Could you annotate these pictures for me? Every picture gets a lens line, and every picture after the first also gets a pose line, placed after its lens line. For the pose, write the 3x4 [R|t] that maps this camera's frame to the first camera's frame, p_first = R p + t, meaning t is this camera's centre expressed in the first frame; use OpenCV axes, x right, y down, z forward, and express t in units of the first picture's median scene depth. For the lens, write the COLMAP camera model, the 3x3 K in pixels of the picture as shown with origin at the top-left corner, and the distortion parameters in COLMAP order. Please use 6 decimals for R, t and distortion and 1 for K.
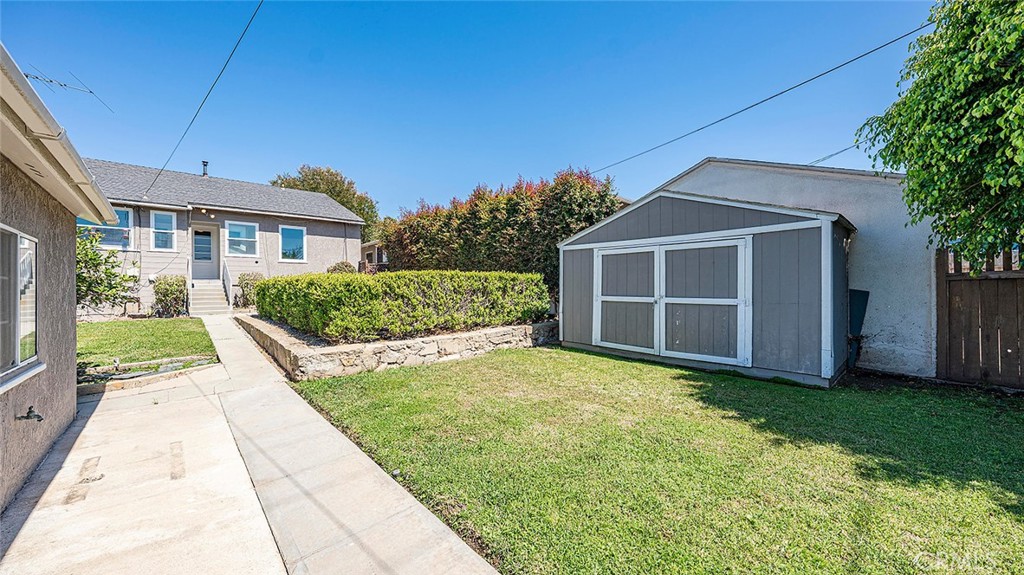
lens RADIAL K [[389.4, 0, 513.1], [0, 389.4, 287.7], [0, 0, 1]] dist [0.000848, 0.000008]
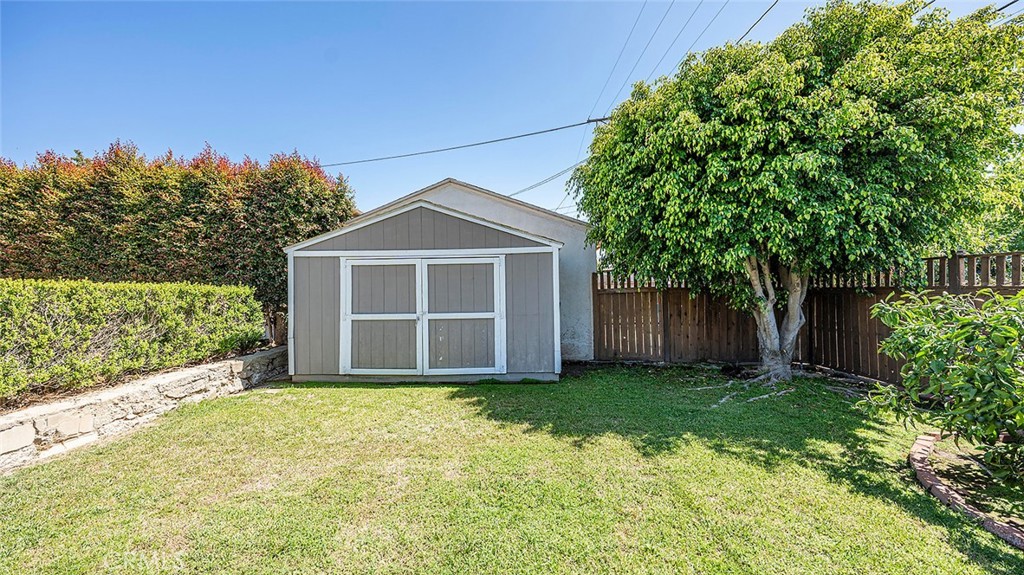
lens RADIAL K [[362.2, 0, 513.0], [0, 362.2, 292.7], [0, 0, 1]] dist [-0.002894, 0.000378]
pose [[0.691050, -0.004472, 0.722793, -0.097409], [0.013983, 0.999876, -0.007183, -0.015180], [-0.722672, 0.015070, 0.691027, 0.215441]]
